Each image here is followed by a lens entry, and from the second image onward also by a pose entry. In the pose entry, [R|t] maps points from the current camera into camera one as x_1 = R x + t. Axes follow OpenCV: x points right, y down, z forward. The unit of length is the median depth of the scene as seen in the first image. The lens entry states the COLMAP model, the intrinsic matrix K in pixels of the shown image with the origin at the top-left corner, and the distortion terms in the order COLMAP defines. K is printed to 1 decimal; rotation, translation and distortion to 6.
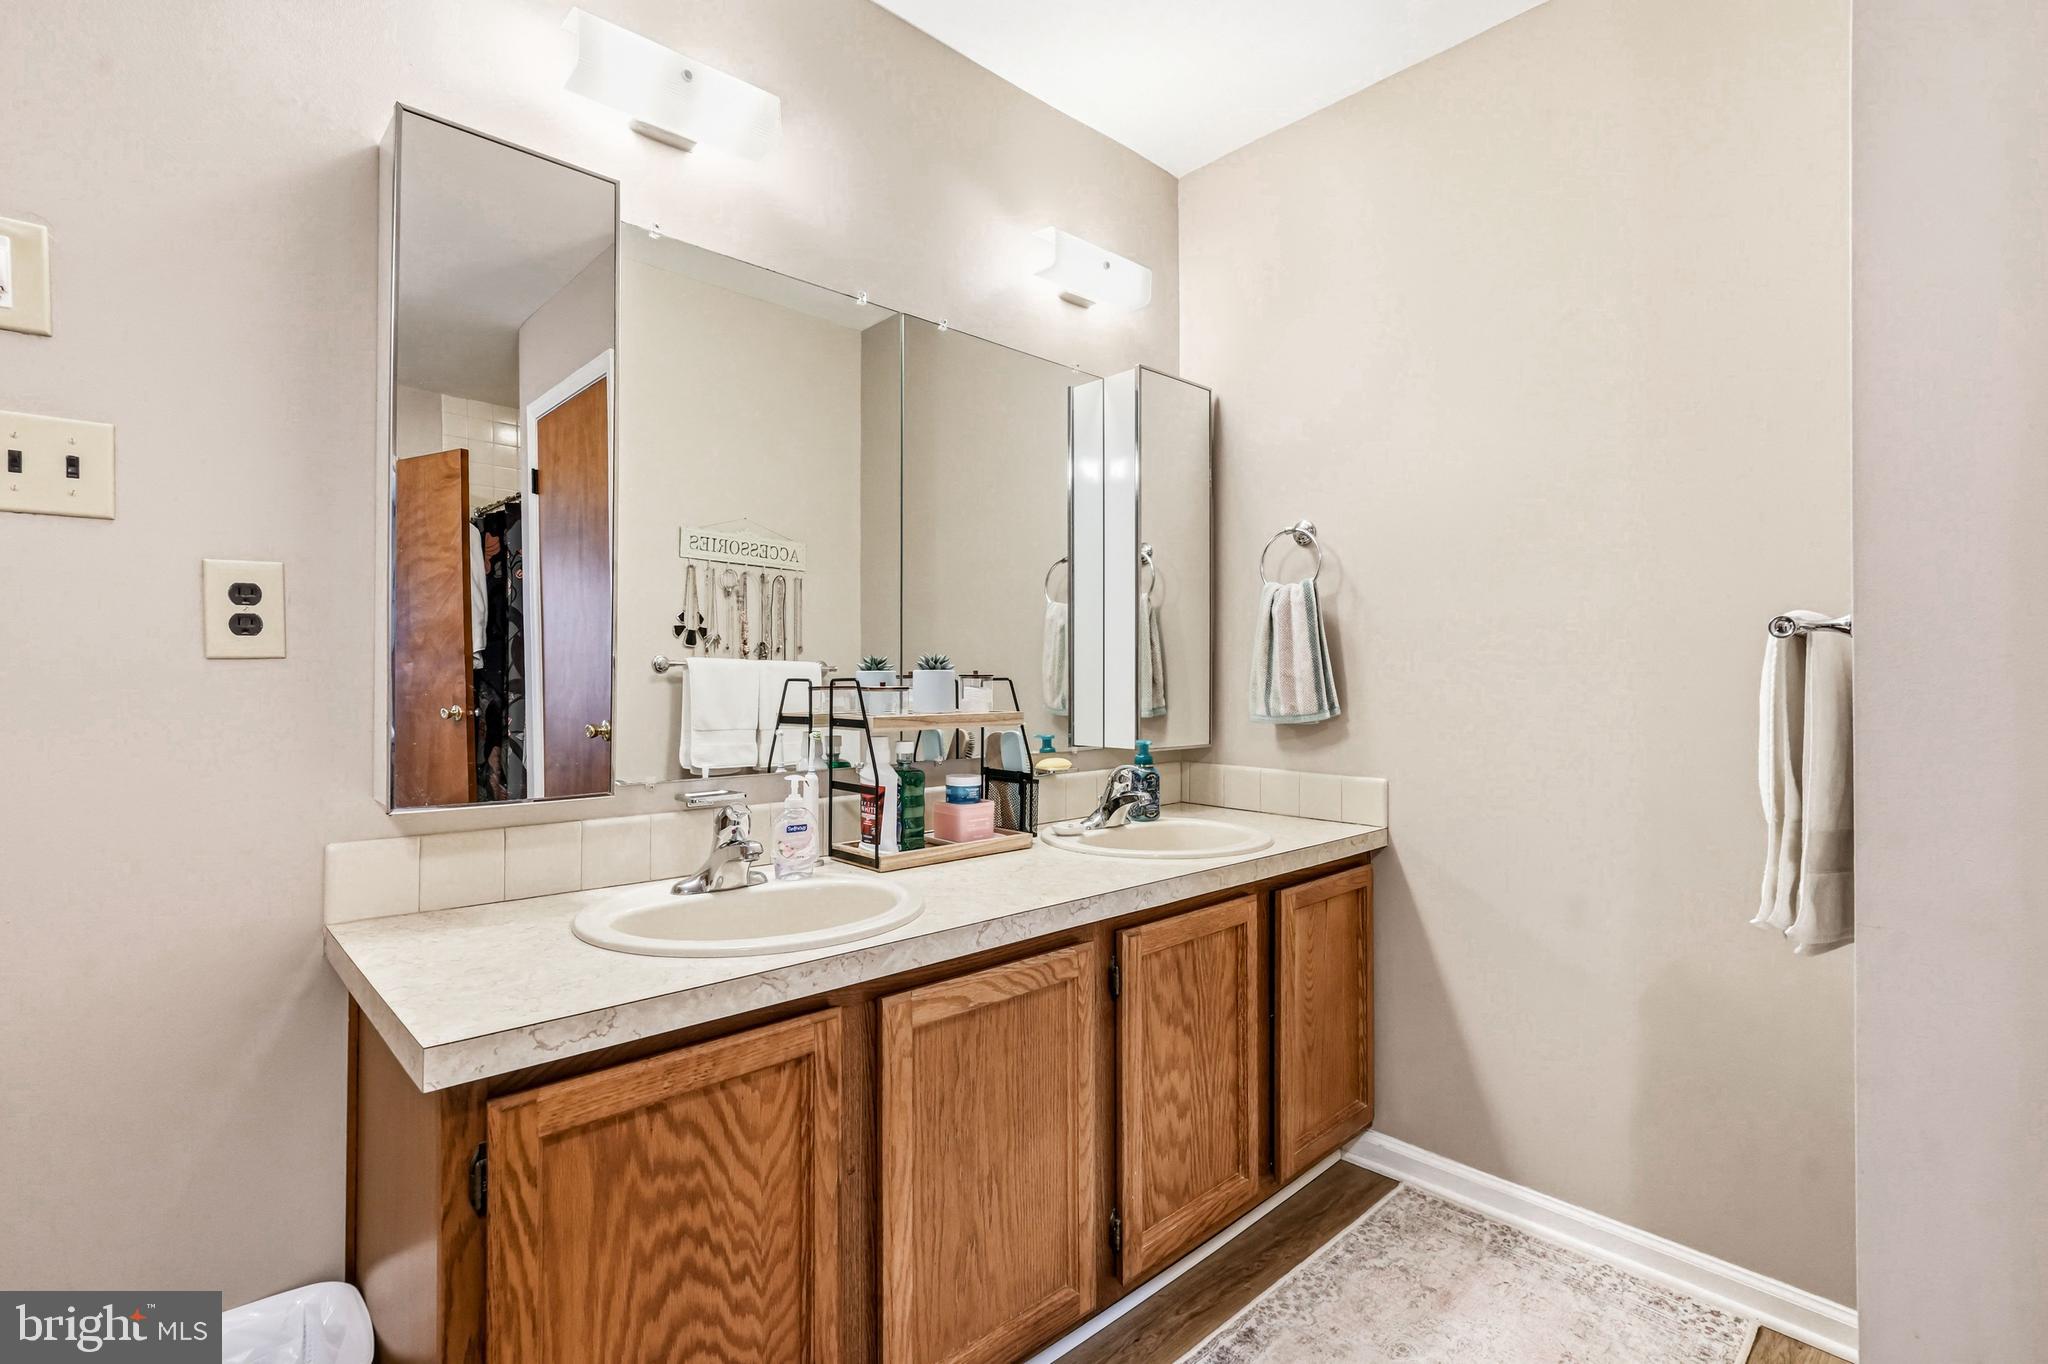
lens RADIAL K [[945.9, 0, 1021.9], [0, 945.9, 672.3], [0, 0, 1]] dist [0.000609, -0.000170]
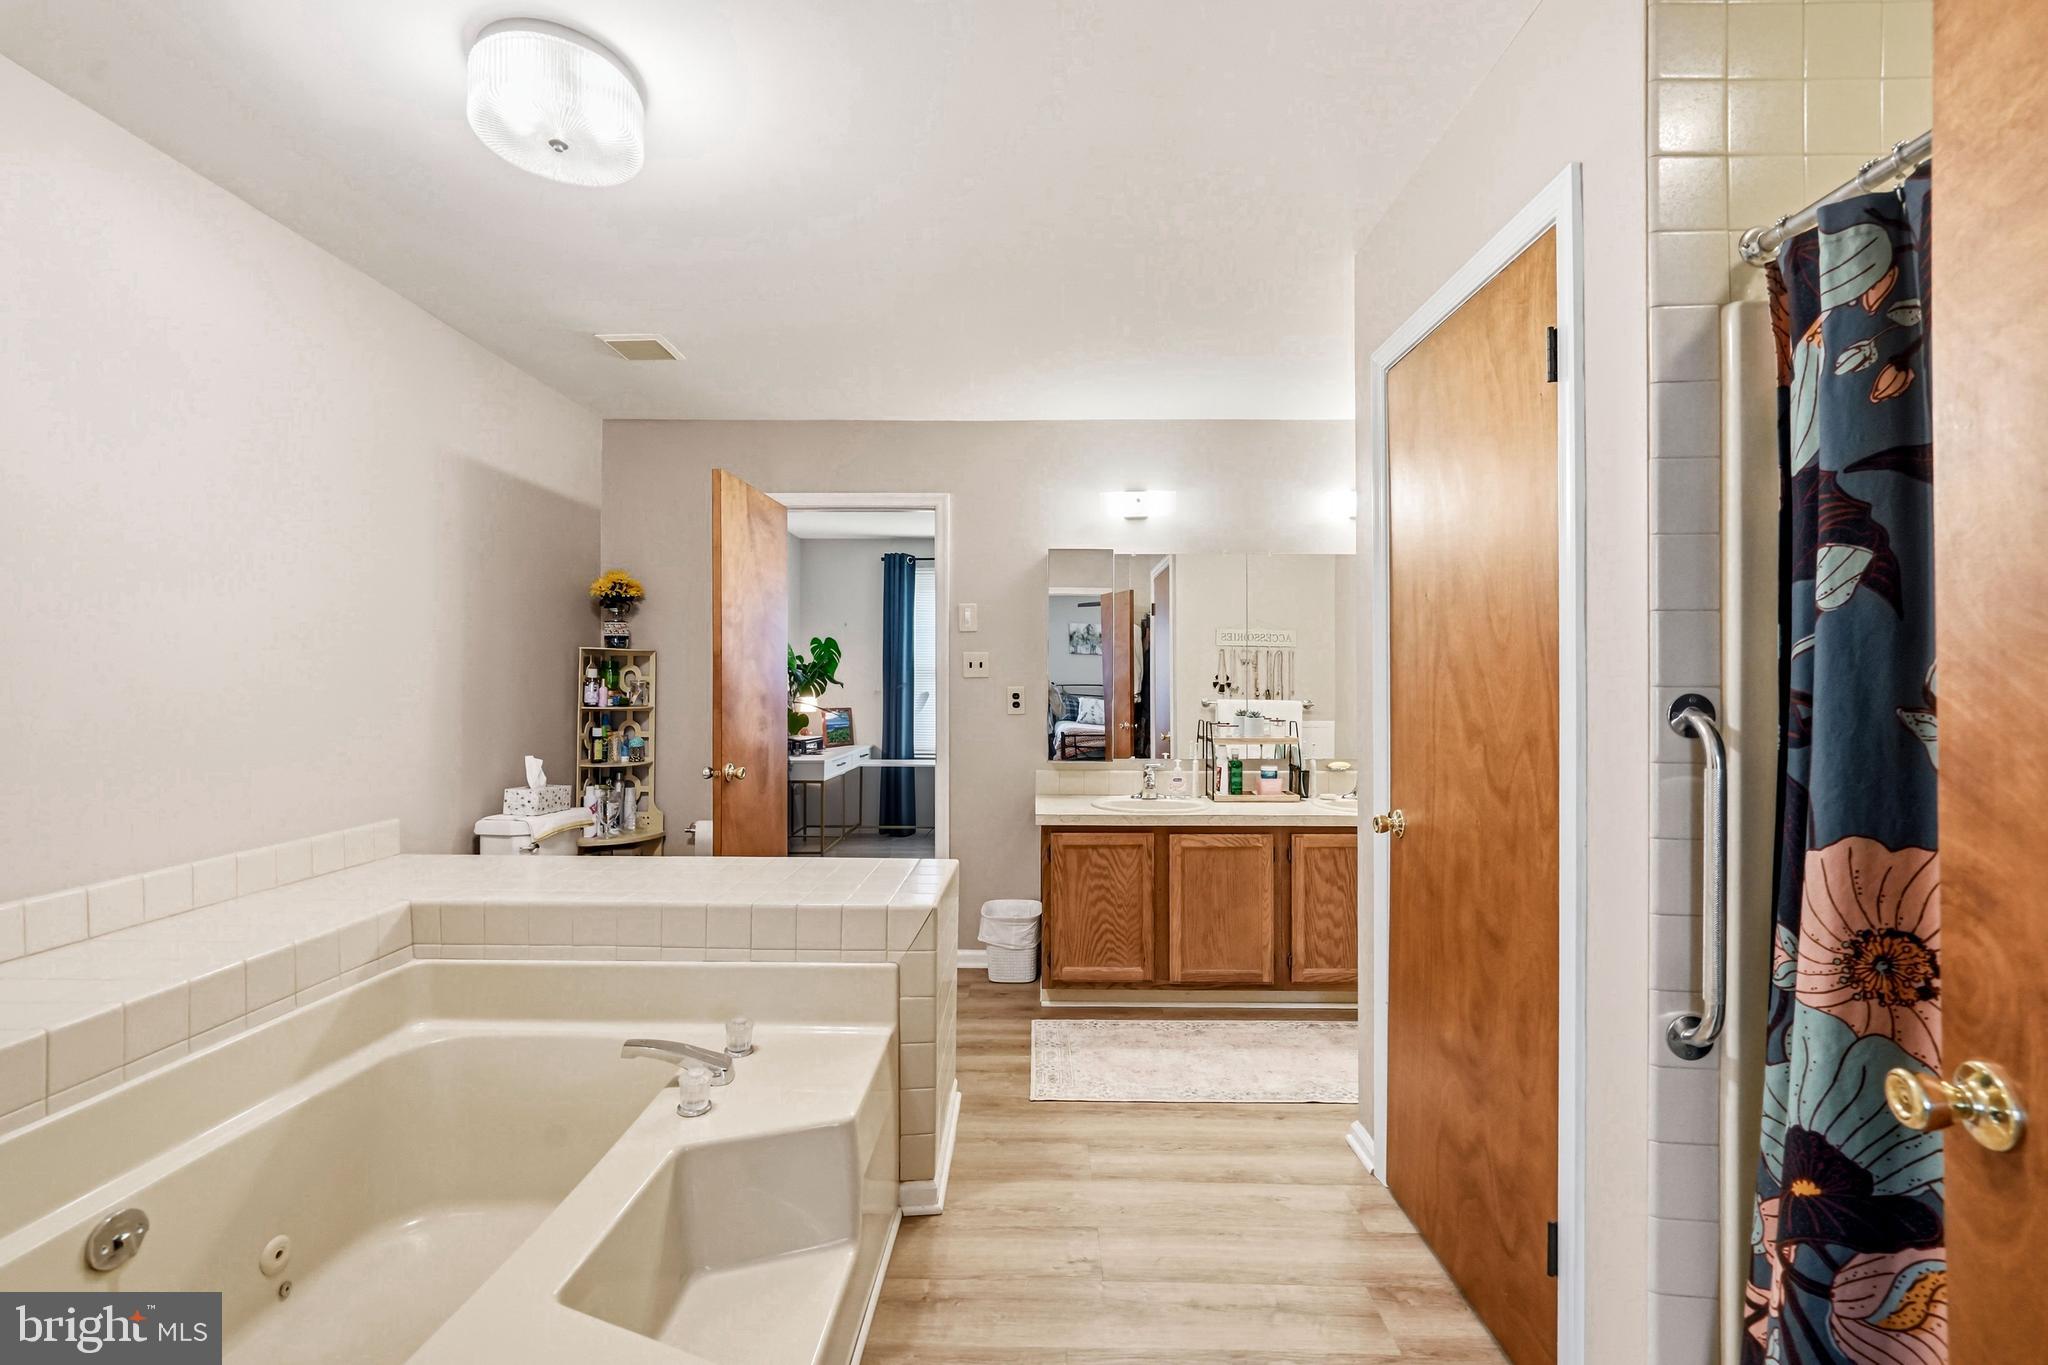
lens RADIAL K [[916.2, 0, 1035.2], [0, 916.2, 684.6], [0, 0, 1]] dist [0.000099, 0.000276]
pose [[0.724865, 0.003766, -0.688881, 1.310487], [0.004082, 0.999944, 0.009762, -0.132729], [0.688879, -0.009888, 0.724809, -1.177706]]
